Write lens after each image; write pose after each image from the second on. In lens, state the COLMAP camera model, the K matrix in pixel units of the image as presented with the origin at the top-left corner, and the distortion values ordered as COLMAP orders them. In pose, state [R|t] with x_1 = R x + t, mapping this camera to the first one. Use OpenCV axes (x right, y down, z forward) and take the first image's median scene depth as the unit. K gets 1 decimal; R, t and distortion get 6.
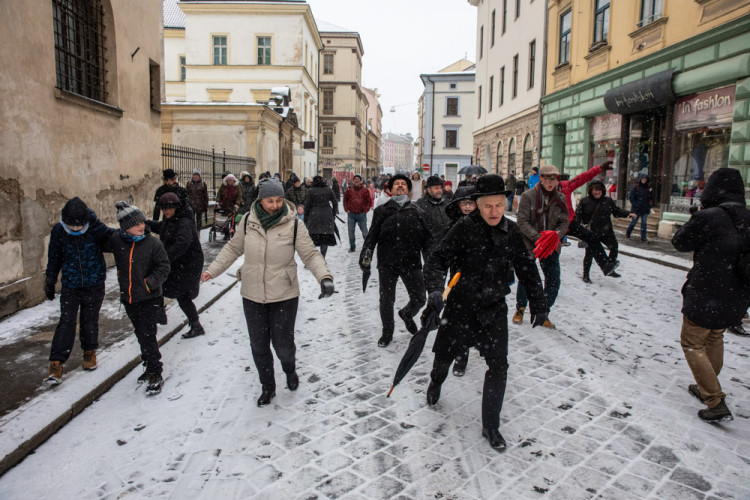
lens RADIAL K [[539.4, 0, 375.0], [0, 539.4, 250.0], [0, 0, 1]] dist [-0.119949, 0.099353]
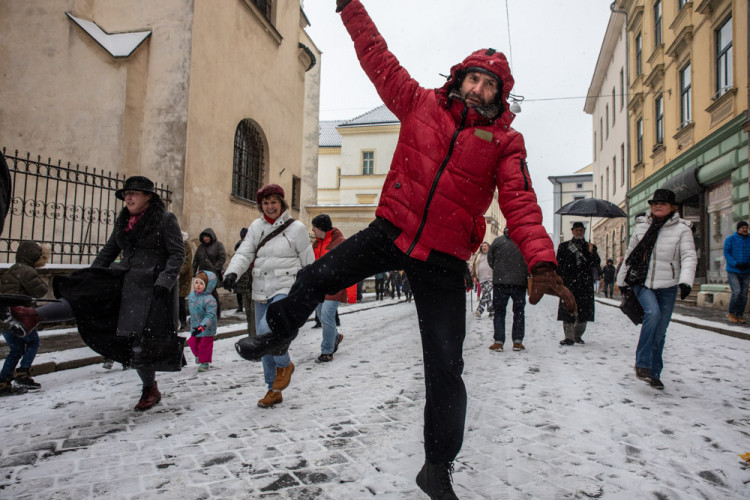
lens RADIAL K [[539.4, 0, 375.0], [0, 539.4, 250.0], [0, 0, 1]] dist [-0.119949, 0.099353]
pose [[0.956865, -0.004945, -0.290491, 0.117497], [-0.049751, 0.982298, -0.180599, 0.054642], [0.286242, 0.187261, 0.939680, -0.163605]]
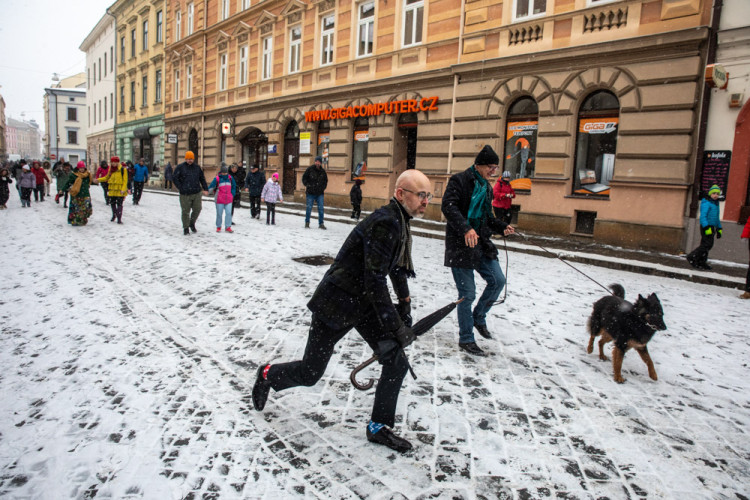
lens RADIAL K [[539.4, 0, 375.0], [0, 539.4, 250.0], [0, 0, 1]] dist [-0.119949, 0.099353]
pose [[0.803968, -0.054311, 0.592188, -0.089950], [0.045570, 0.998519, 0.029710, 0.159653], [-0.592924, 0.003100, 0.805252, -1.099876]]
